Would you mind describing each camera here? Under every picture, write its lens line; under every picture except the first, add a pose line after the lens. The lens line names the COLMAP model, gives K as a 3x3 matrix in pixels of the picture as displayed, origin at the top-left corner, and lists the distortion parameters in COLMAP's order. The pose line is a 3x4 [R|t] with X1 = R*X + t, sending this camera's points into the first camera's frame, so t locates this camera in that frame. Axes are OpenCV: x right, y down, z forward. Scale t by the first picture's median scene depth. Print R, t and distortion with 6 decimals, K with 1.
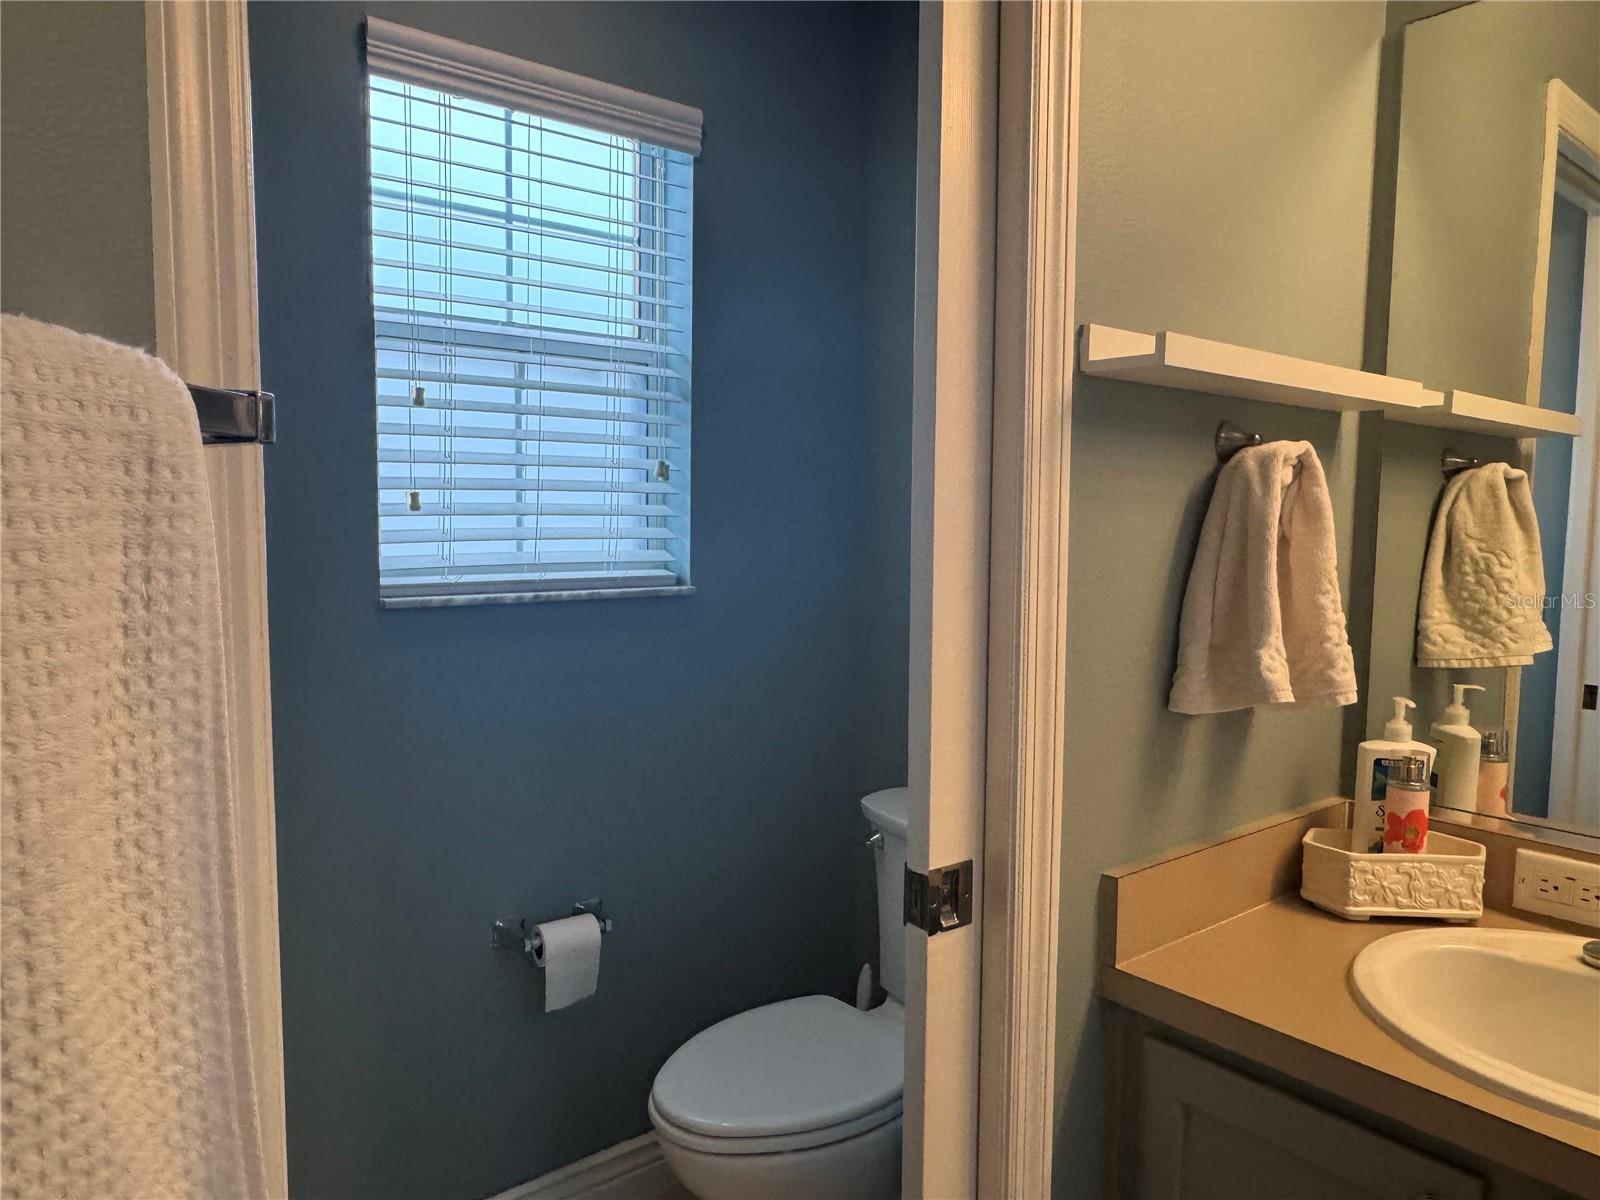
lens RADIAL K [[1074.4, 0, 790.5], [0, 1074.4, 602.7], [0, 0, 1]] dist [-0.006179, 0.002672]
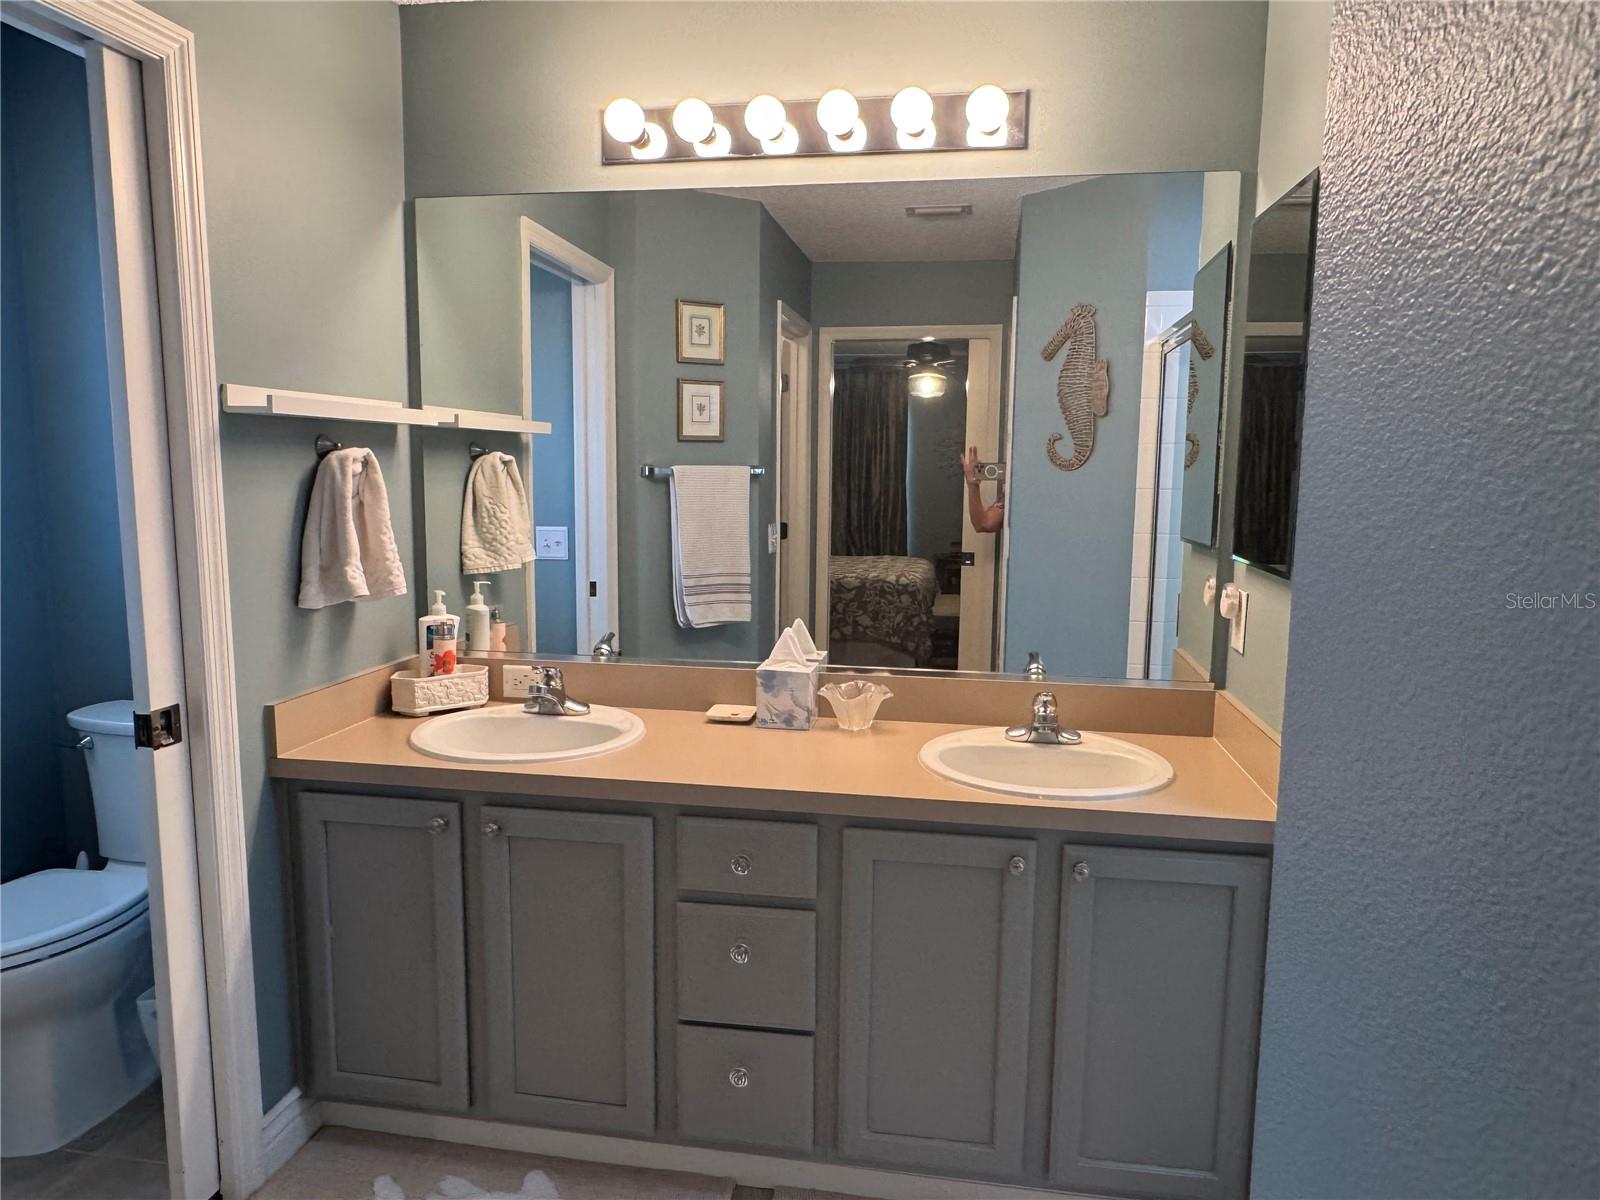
lens RADIAL K [[1074.4, 0, 786.9], [0, 1074.4, 605.9], [0, 0, 1]] dist [-0.006179, 0.002672]
pose [[0.751134, -0.088675, 0.654166, -0.170453], [0.049518, 0.995714, 0.078116, 0.003936], [-0.658289, -0.026283, 0.752306, -0.751382]]
